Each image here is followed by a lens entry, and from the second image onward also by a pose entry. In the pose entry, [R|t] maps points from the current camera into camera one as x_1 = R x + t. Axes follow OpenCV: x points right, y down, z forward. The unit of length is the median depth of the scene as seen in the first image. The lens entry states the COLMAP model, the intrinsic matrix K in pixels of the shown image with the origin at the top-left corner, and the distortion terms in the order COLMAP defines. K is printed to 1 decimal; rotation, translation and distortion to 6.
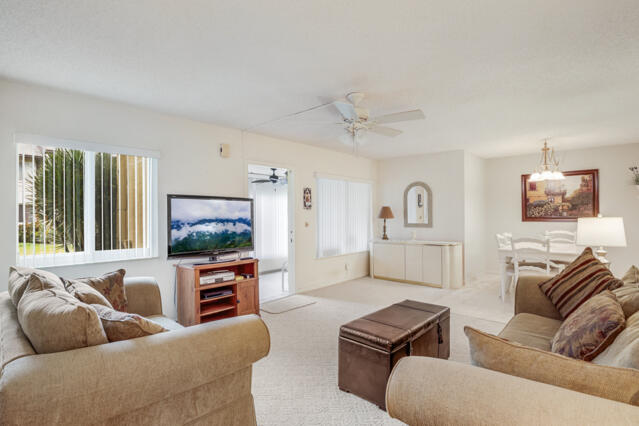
lens RADIAL K [[315.9, 0, 320.3], [0, 315.9, 215.2], [0, 0, 1]] dist [-0.015472, -0.000538]
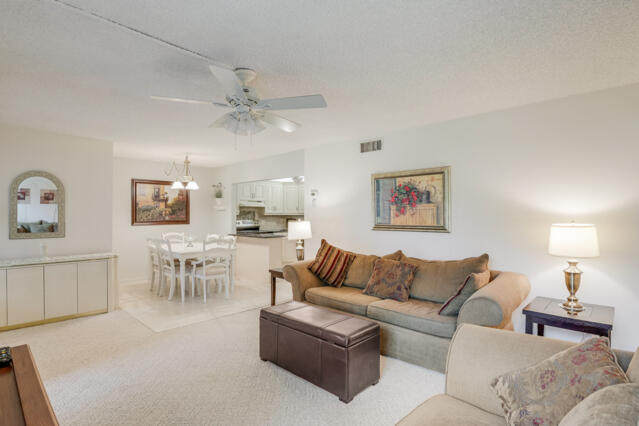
lens RADIAL K [[315.9, 0, 318.1], [0, 315.9, 213.2], [0, 0, 1]] dist [-0.015472, -0.000538]
pose [[0.037844, 0.012308, 0.999208, -0.353209], [-0.000084, 0.999924, -0.012313, -0.007418], [-0.999284, 0.000382, 0.037842, 0.403267]]
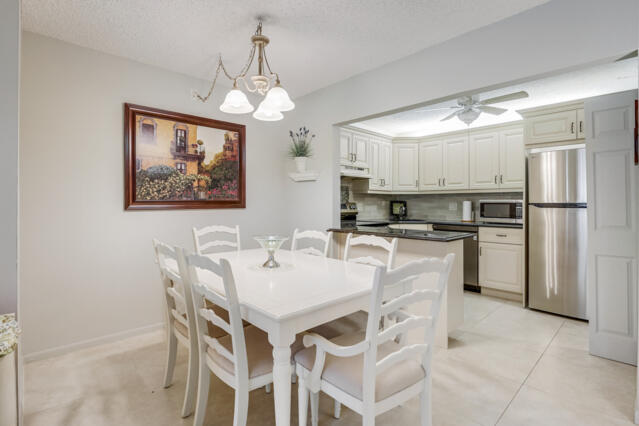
lens RADIAL K [[315.9, 0, 326.6], [0, 315.9, 204.2], [0, 0, 1]] dist [-0.015472, -0.000538]
pose [[0.074701, 0.007822, 0.997175, 0.250674], [0.004688, 0.999955, -0.008195, 0.017184], [-0.997195, 0.005286, 0.074661, 0.745082]]
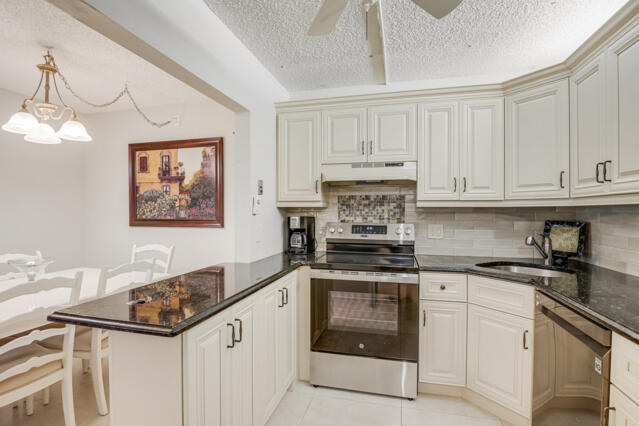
lens RADIAL K [[315.9, 0, 318.9], [0, 315.9, 215.7], [0, 0, 1]] dist [-0.015472, -0.000538]
pose [[0.892360, 0.009523, 0.451223, 0.746904], [-0.009974, 0.999949, -0.001380, -0.002744], [-0.451213, -0.003269, 0.892410, 0.372823]]
